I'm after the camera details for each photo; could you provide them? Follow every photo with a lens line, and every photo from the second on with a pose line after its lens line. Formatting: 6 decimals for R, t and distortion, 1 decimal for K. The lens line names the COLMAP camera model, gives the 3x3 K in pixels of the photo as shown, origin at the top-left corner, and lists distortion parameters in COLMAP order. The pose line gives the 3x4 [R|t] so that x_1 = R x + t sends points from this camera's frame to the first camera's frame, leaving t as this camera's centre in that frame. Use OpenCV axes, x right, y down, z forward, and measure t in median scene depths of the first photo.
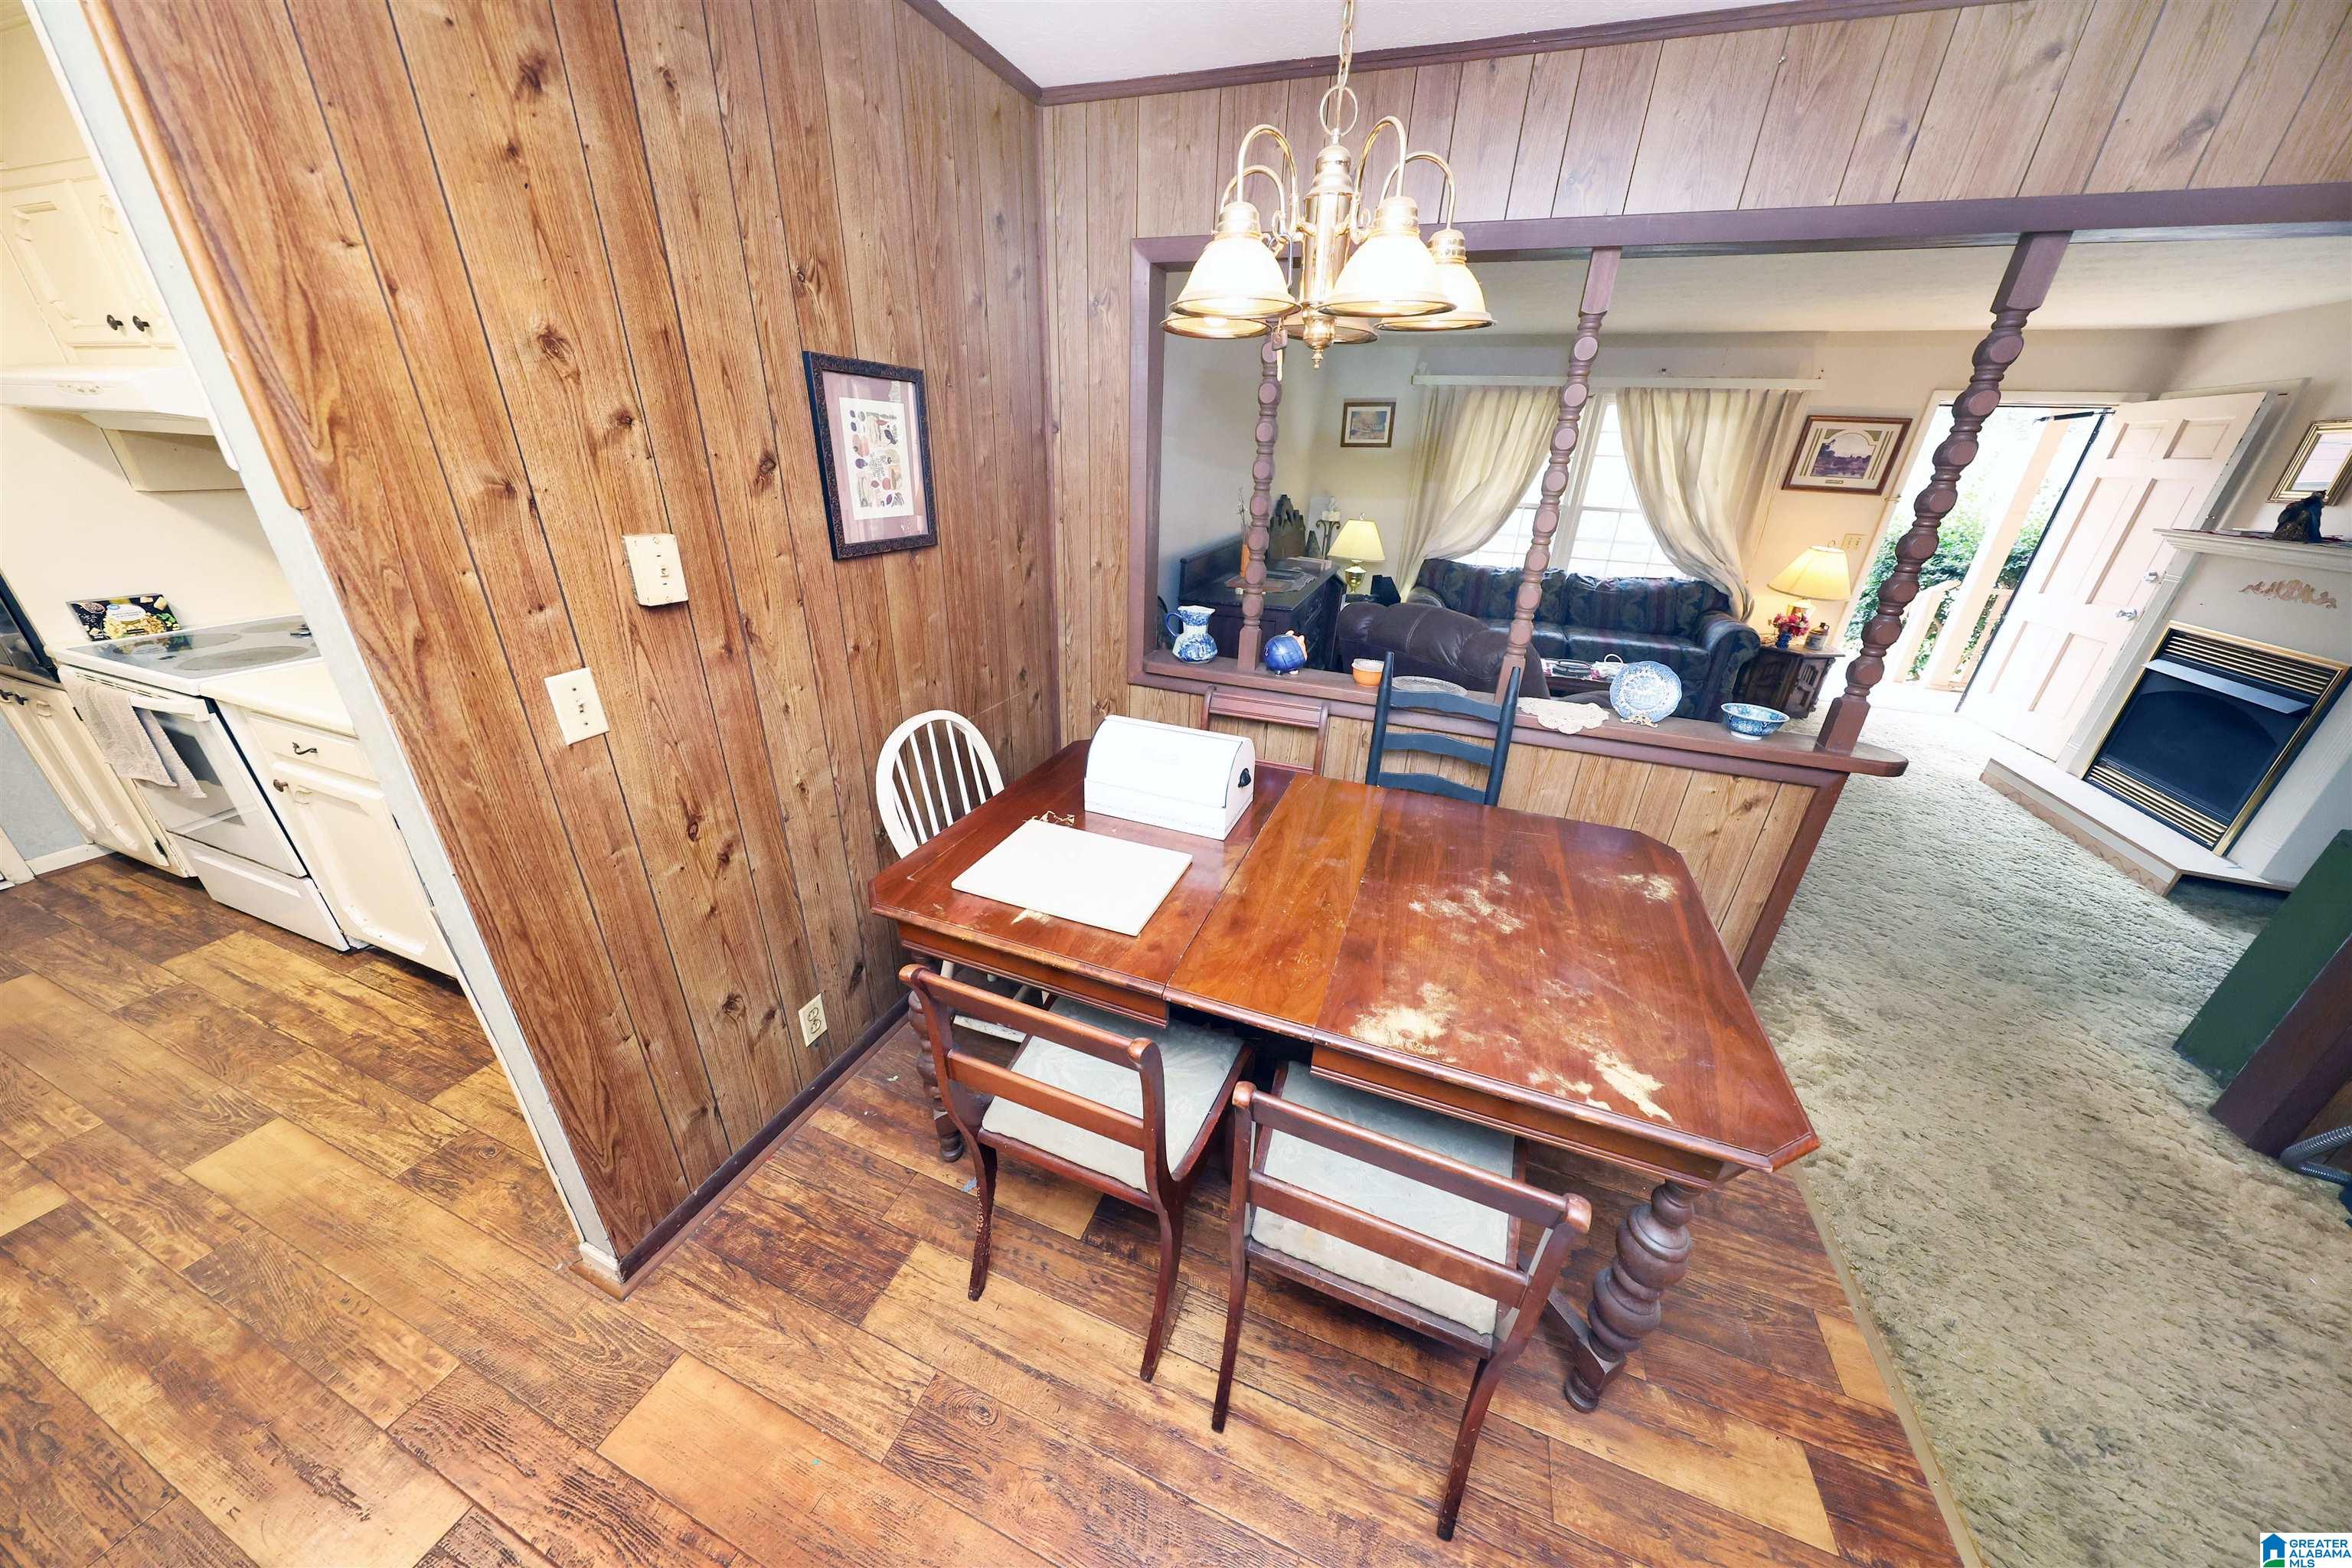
lens RADIAL K [[736.0, 0, 1183.4], [0, 736.0, 779.3], [0, 0, 1]] dist [0.002297, -0.000646]
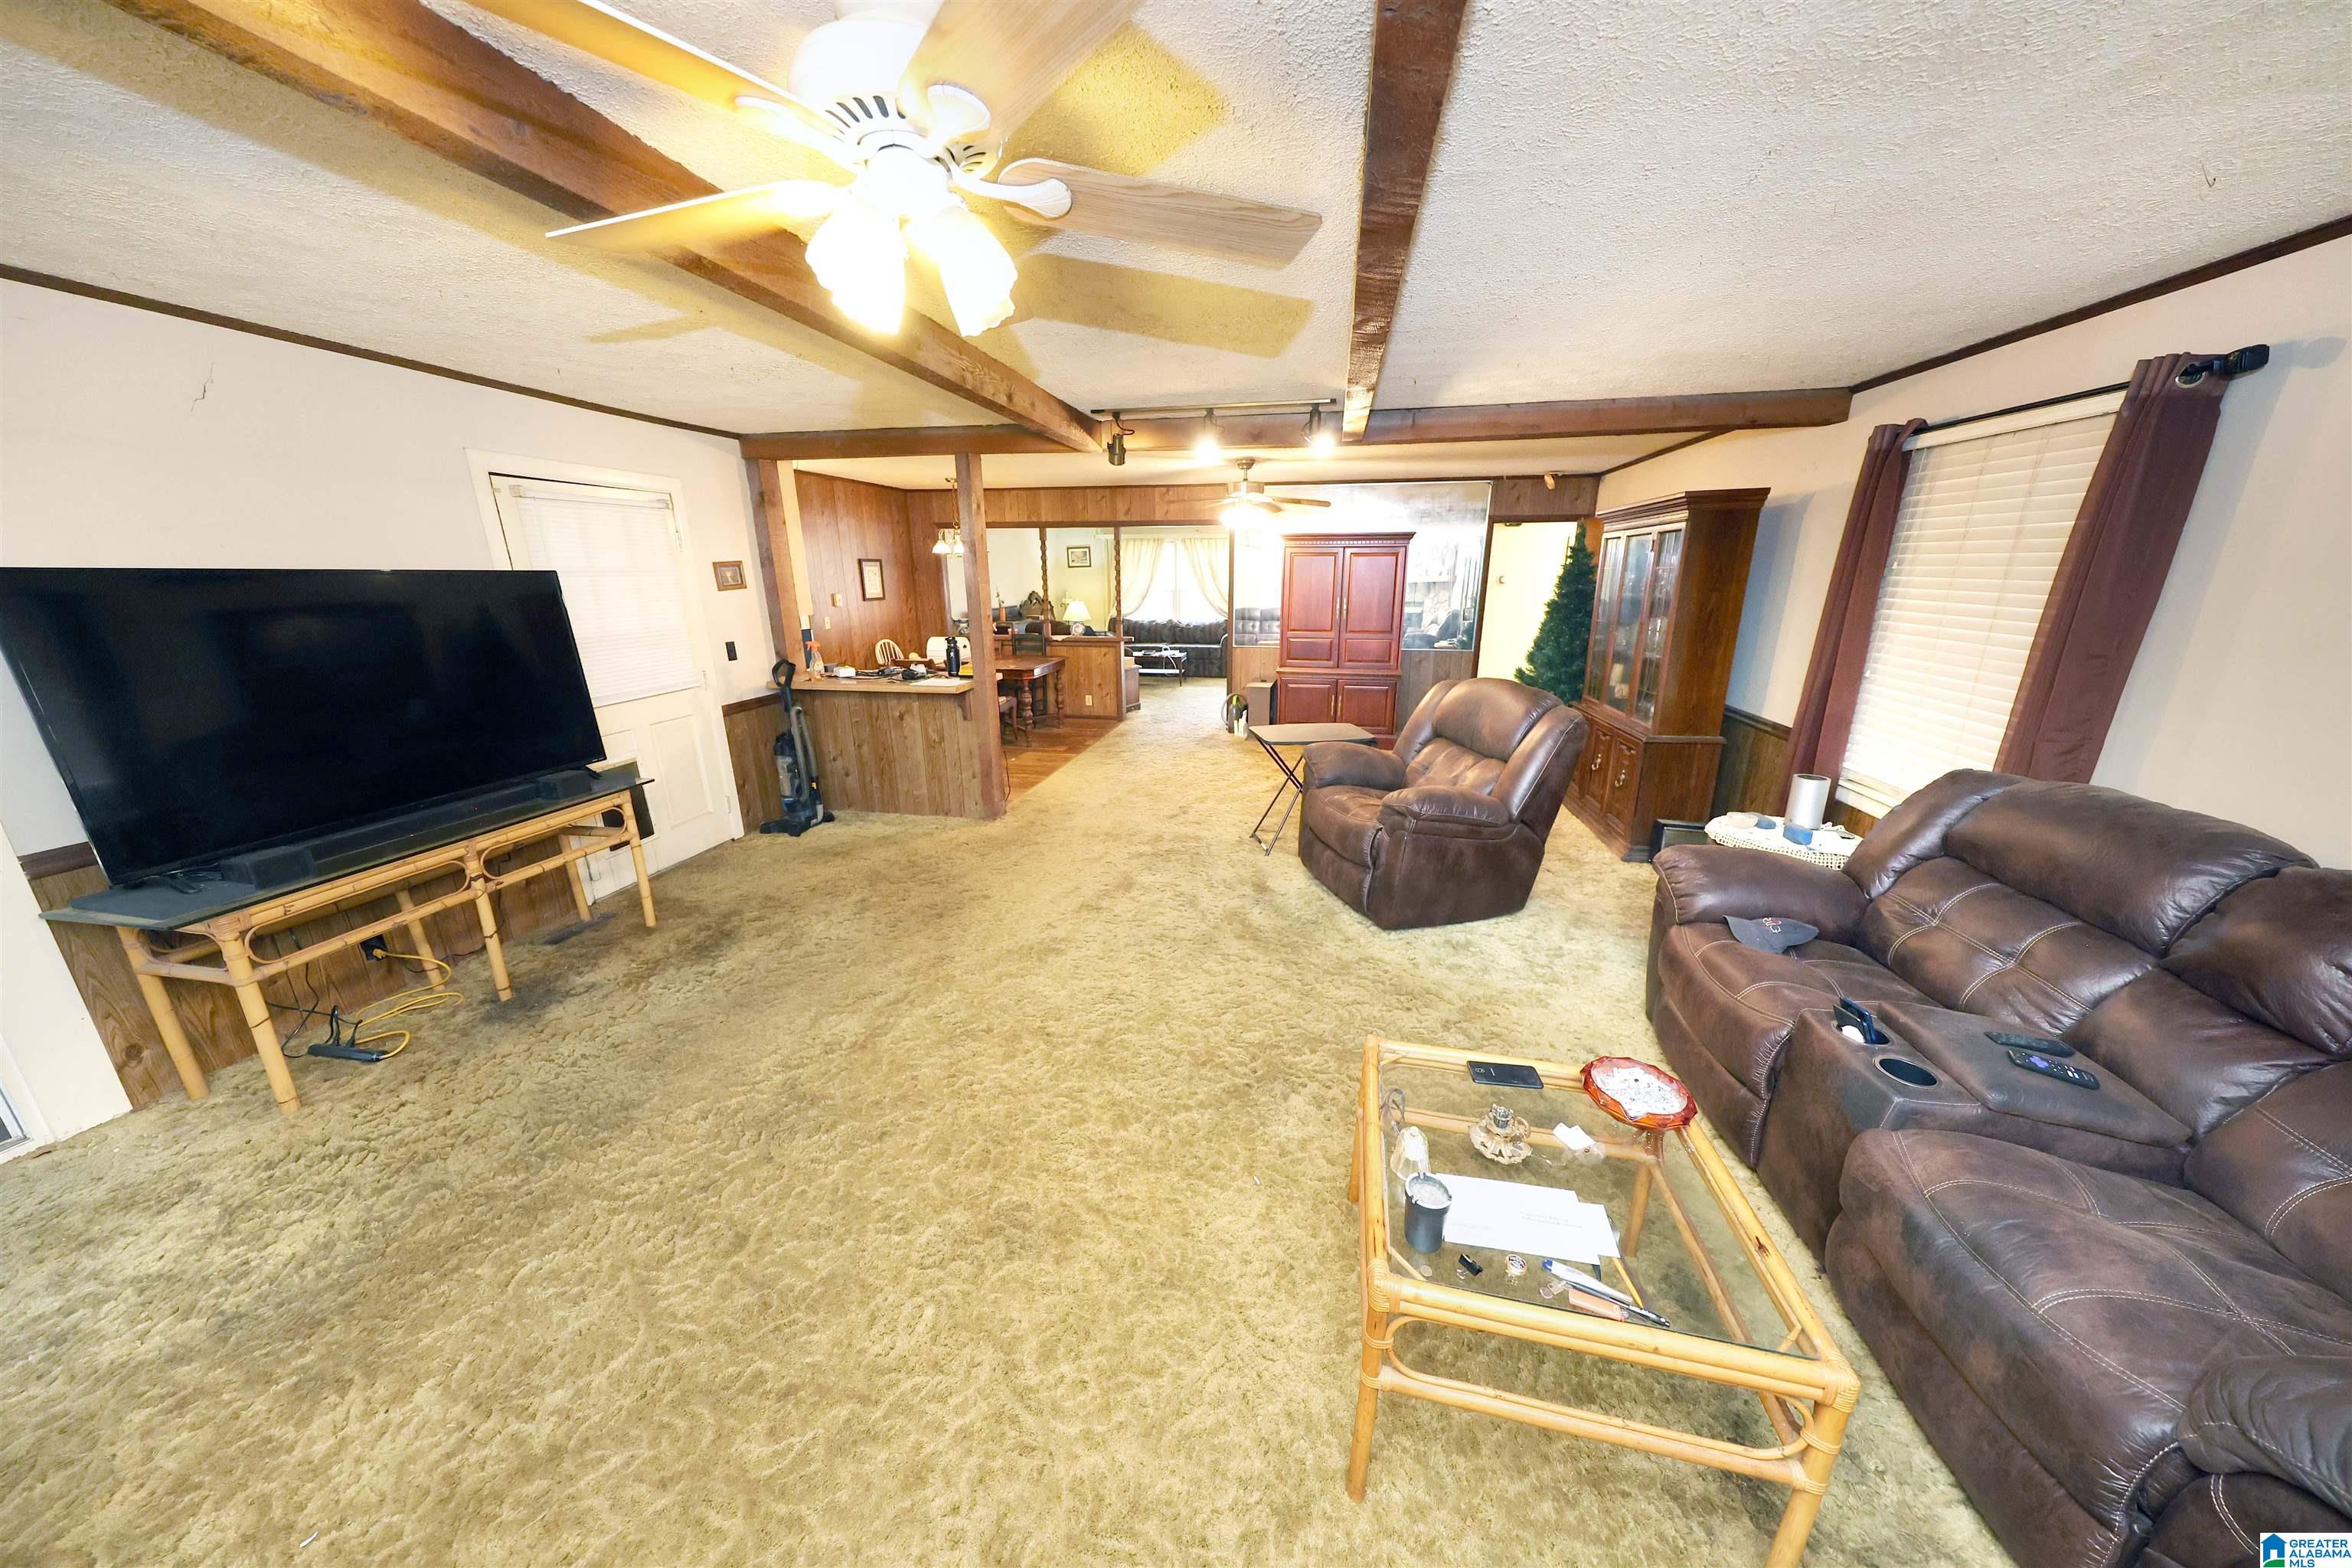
lens RADIAL K [[736.0, 0, 1182.8], [0, 736.0, 776.8], [0, 0, 1]] dist [0.002297, -0.000646]
pose [[0.985666, -0.082531, 0.147143, 0.627637], [0.102583, 0.985610, -0.134352, 1.425480], [-0.133937, 0.147521, 0.979948, -3.196834]]
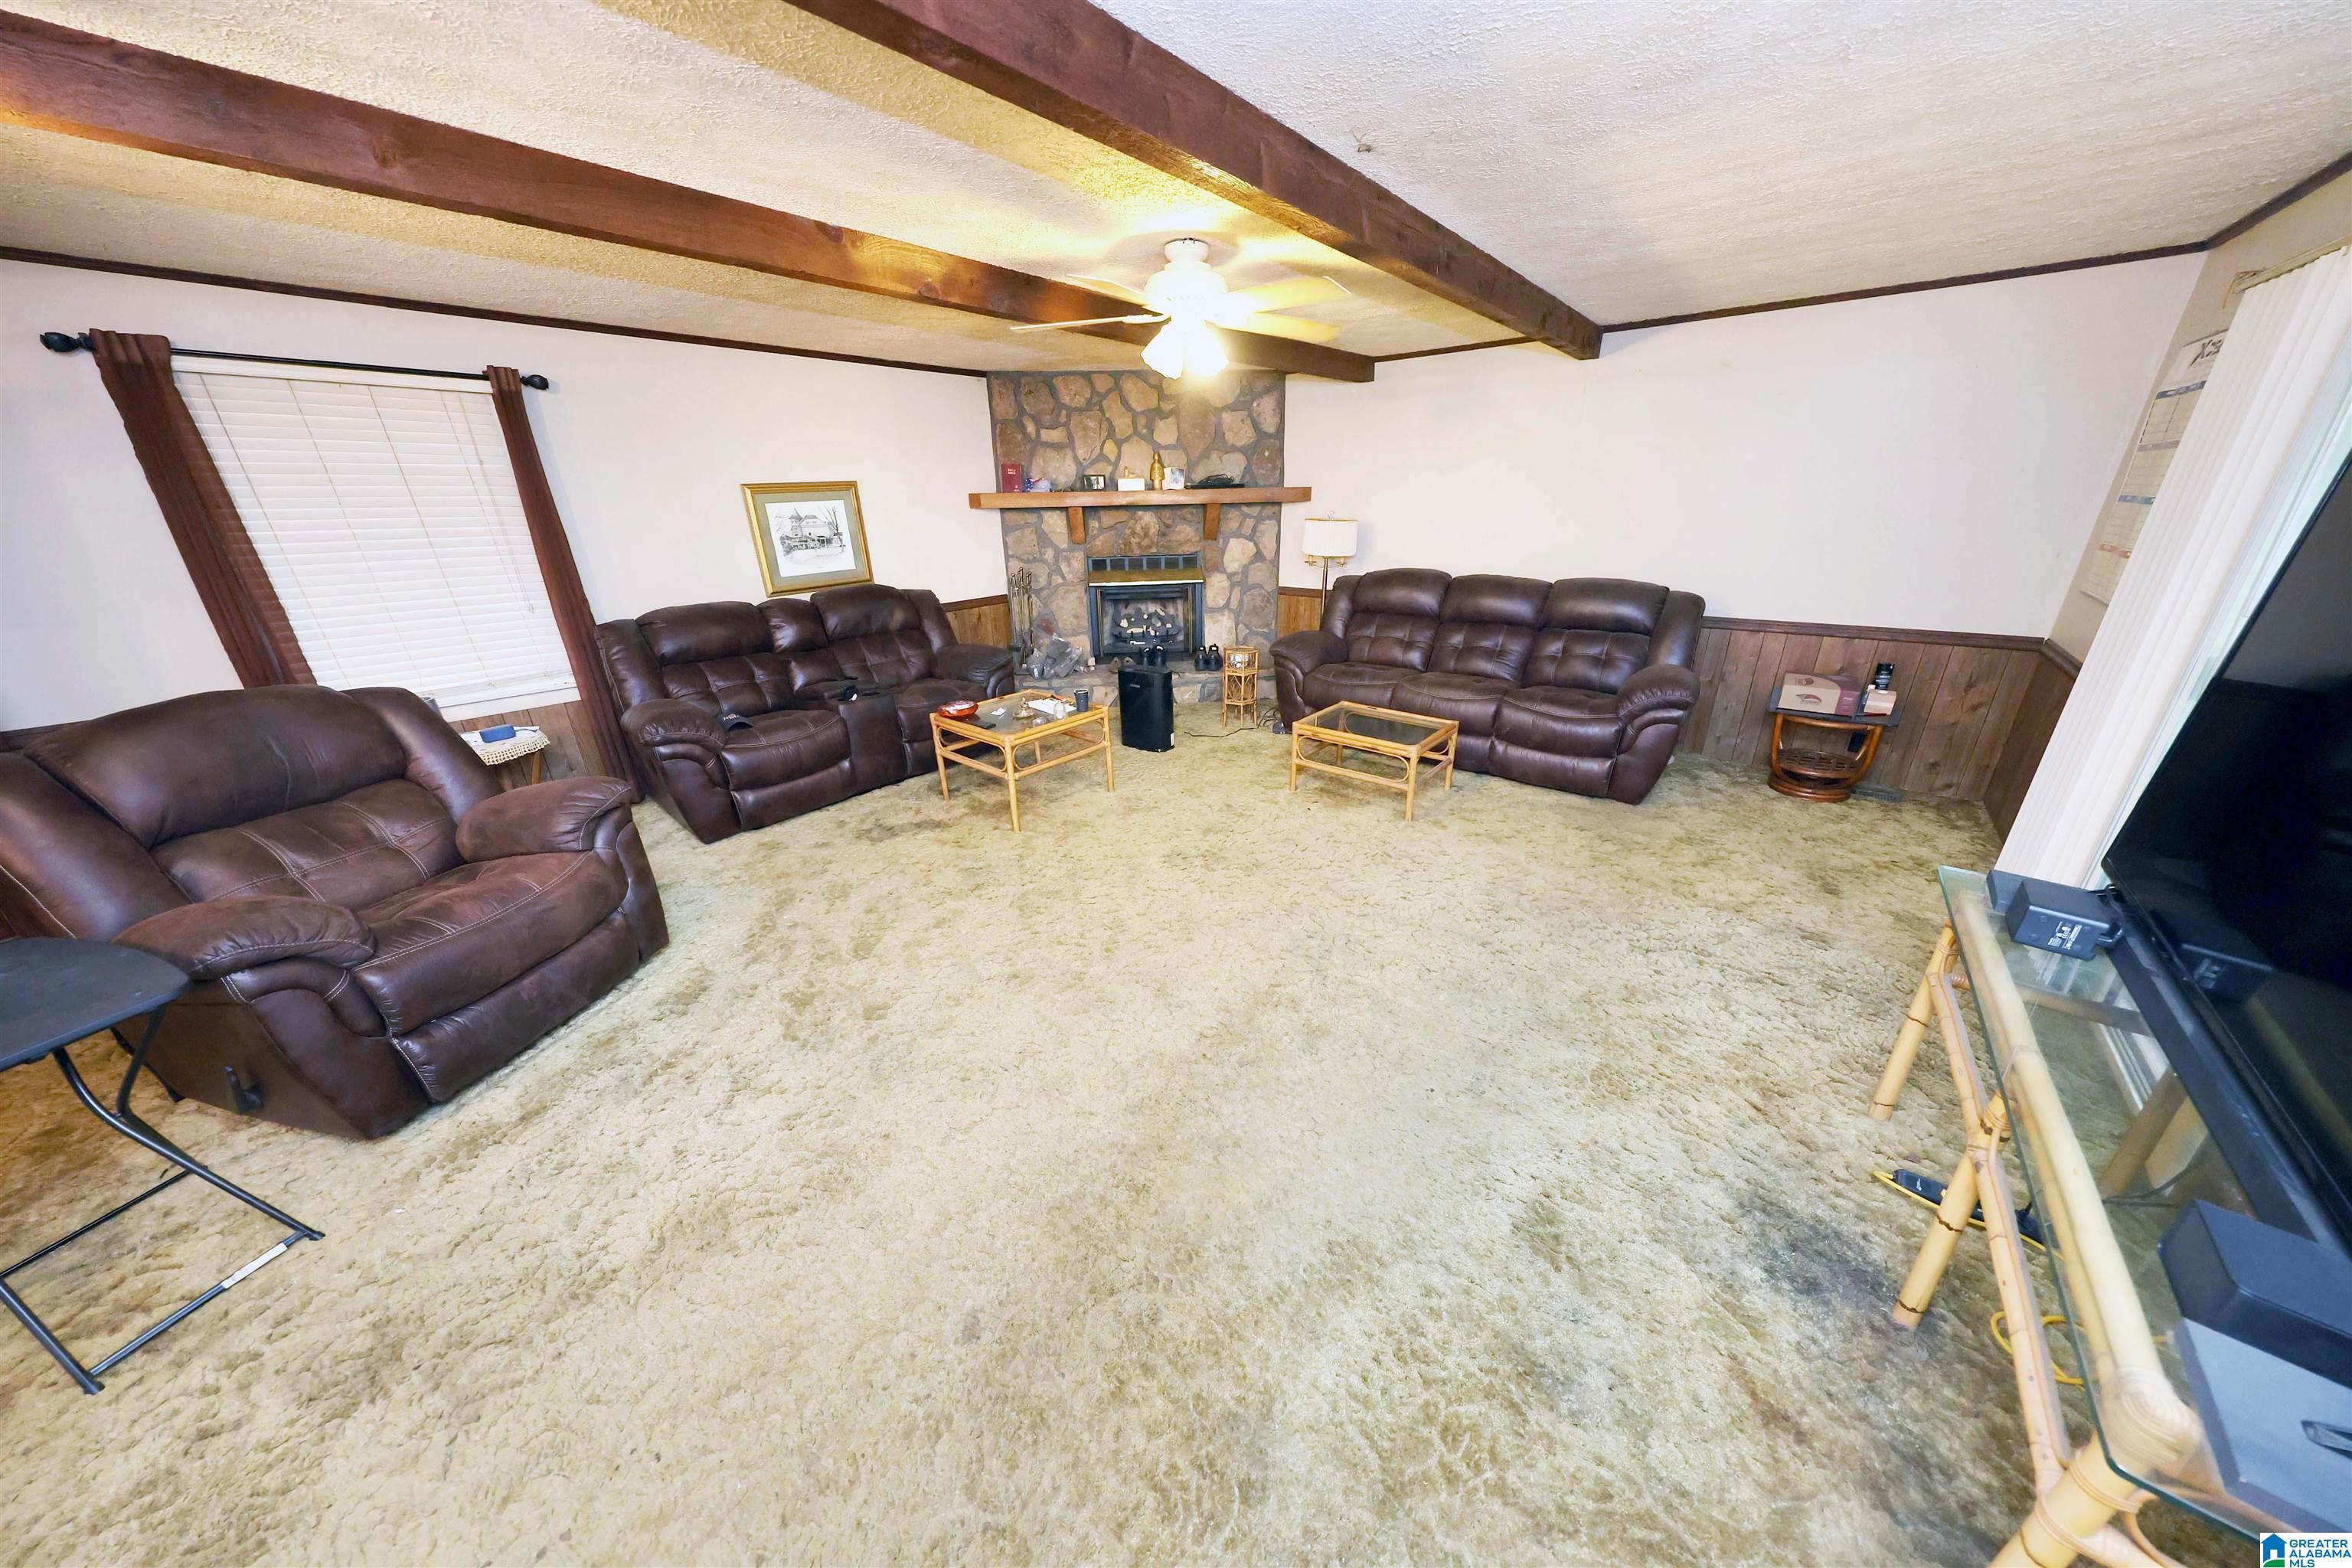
lens RADIAL K [[736.0, 0, 1179.9], [0, 736.0, 783.5], [0, 0, 1]] dist [0.002297, -0.000646]
pose [[-0.948320, -0.136007, 0.286690, -0.018108], [0.113414, 0.698530, 0.706537, 0.417859], [-0.296356, 0.702537, -0.647004, -0.955690]]
